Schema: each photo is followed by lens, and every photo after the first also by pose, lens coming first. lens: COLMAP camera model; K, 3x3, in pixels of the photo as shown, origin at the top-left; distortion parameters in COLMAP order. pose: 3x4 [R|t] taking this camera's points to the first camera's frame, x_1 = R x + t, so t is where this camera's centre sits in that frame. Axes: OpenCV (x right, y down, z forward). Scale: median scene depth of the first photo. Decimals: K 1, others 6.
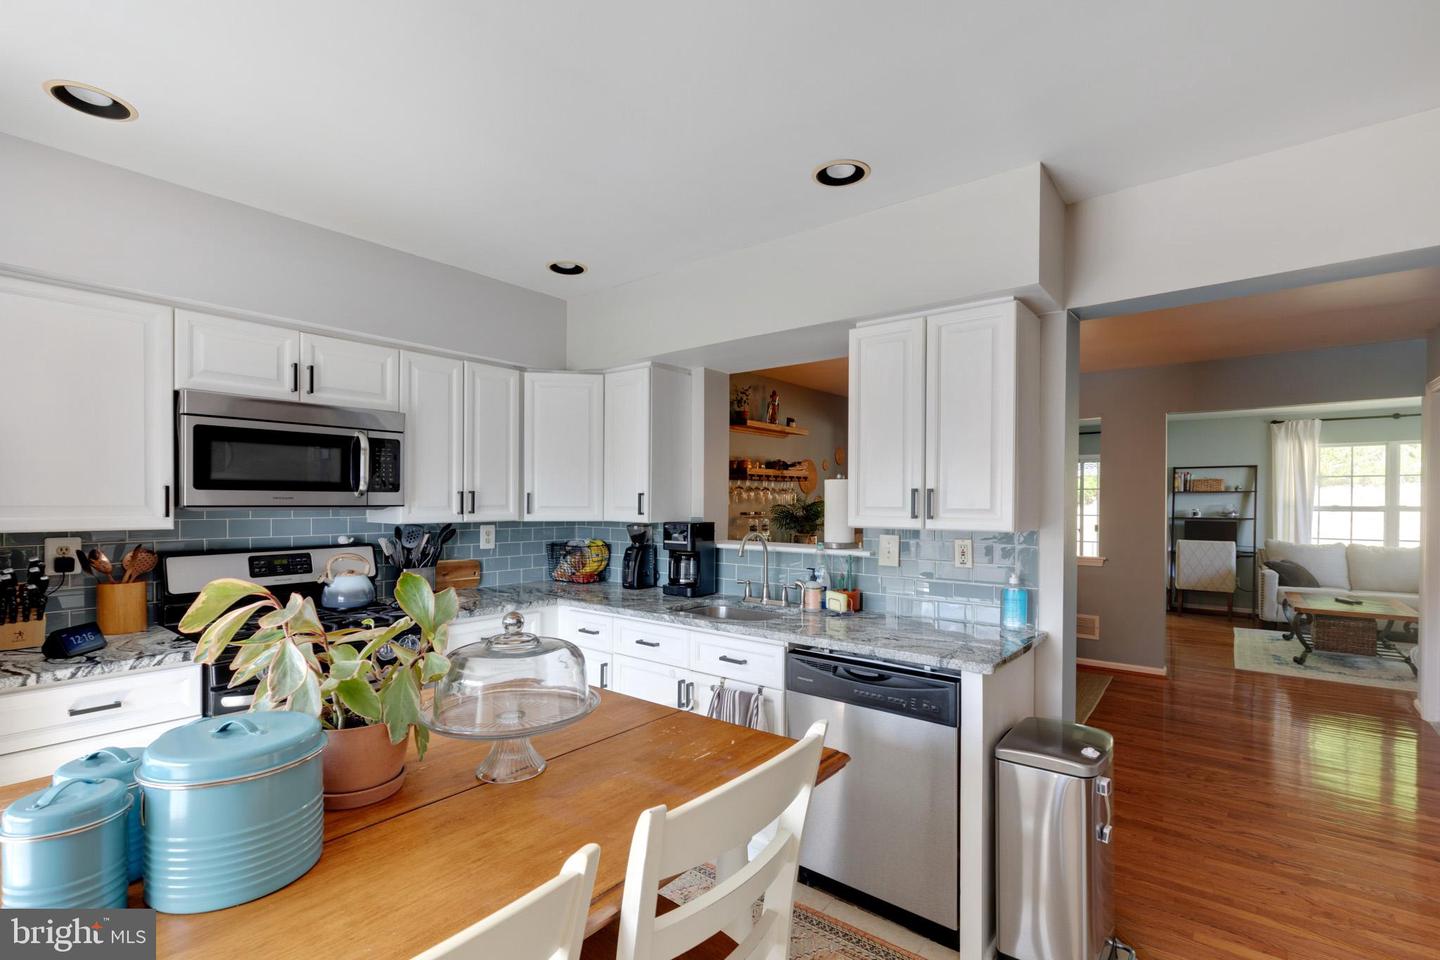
lens RADIAL K [[666.9, 0, 715.3], [0, 666.9, 503.5], [0, 0, 1]] dist [0.011597, -0.000350]
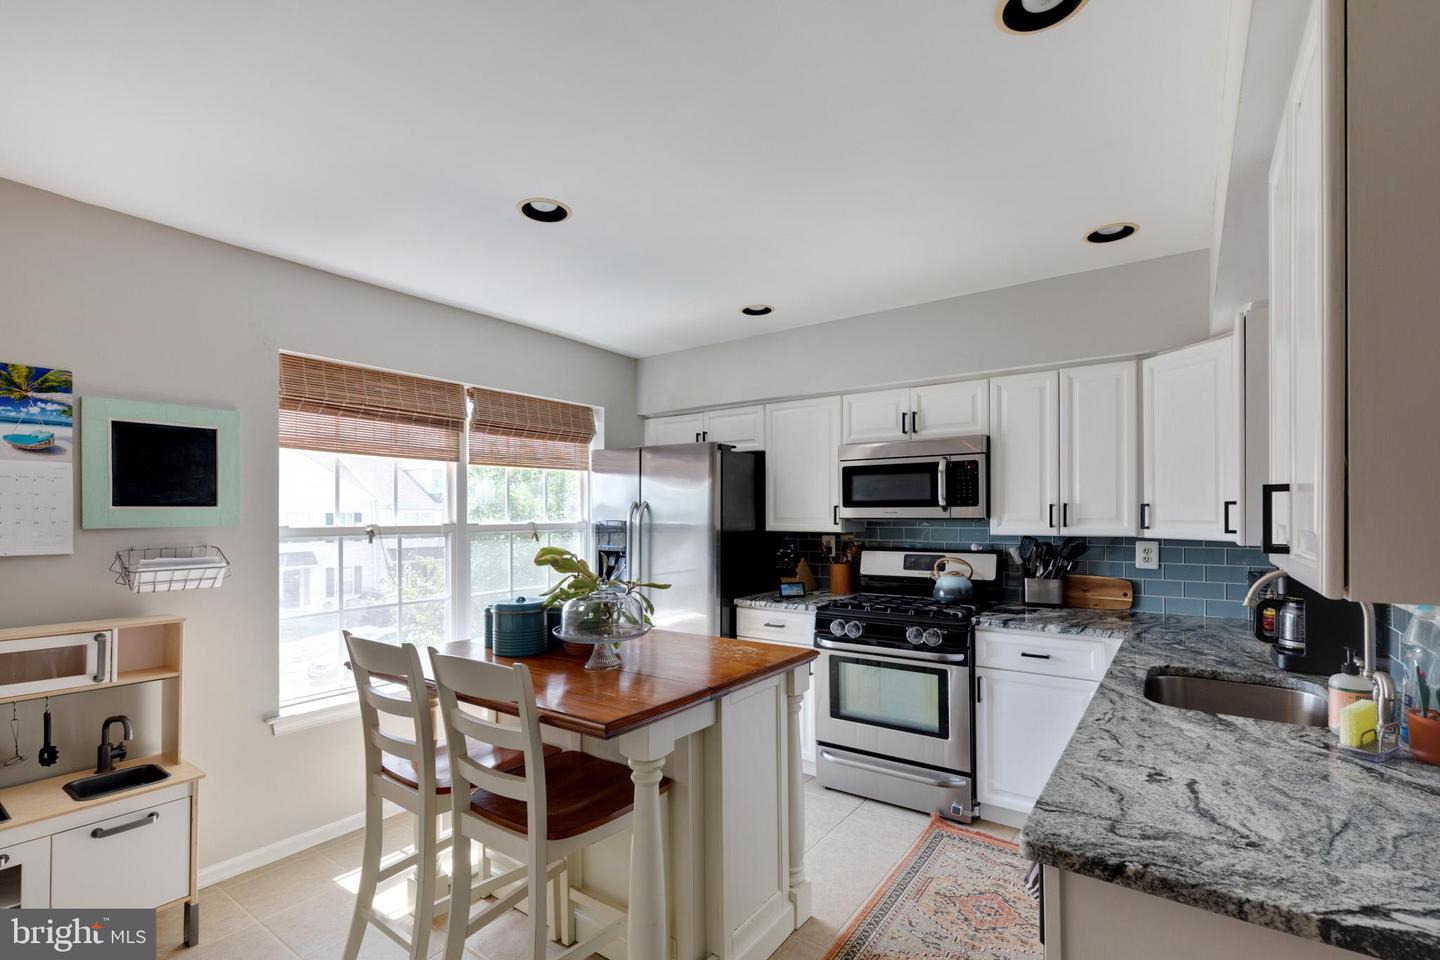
lens RADIAL K [[666.9, 0, 715.3], [0, 666.9, 503.5], [0, 0, 1]] dist [0.011597, -0.000350]
pose [[0.062349, -0.022027, -0.997811, 0.596485], [-0.000778, 0.999755, -0.022119, 0.003881], [0.998054, 0.002155, 0.062317, 0.469911]]
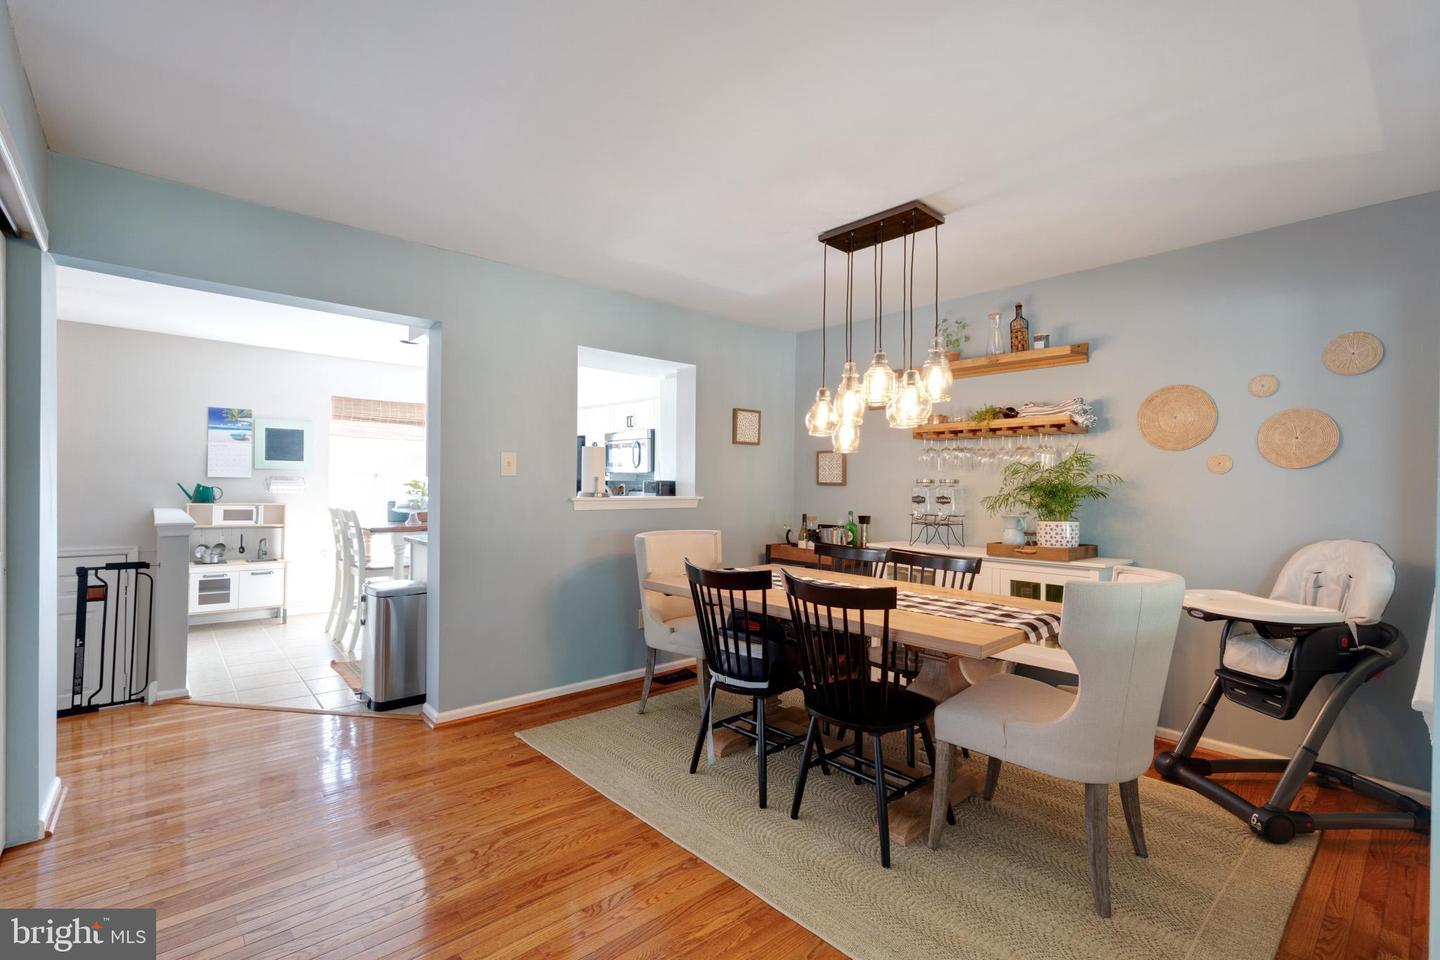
lens RADIAL K [[647.0, 0, 720.0], [0, 647.0, 480.0], [0, 0, 1]] dist [0.010659, -0.000221]
pose [[-0.175277, -0.009530, -0.984473, 1.447370], [-0.016849, 0.999836, -0.006679, 0.038414], [0.984375, 0.015416, -0.175408, 1.493346]]
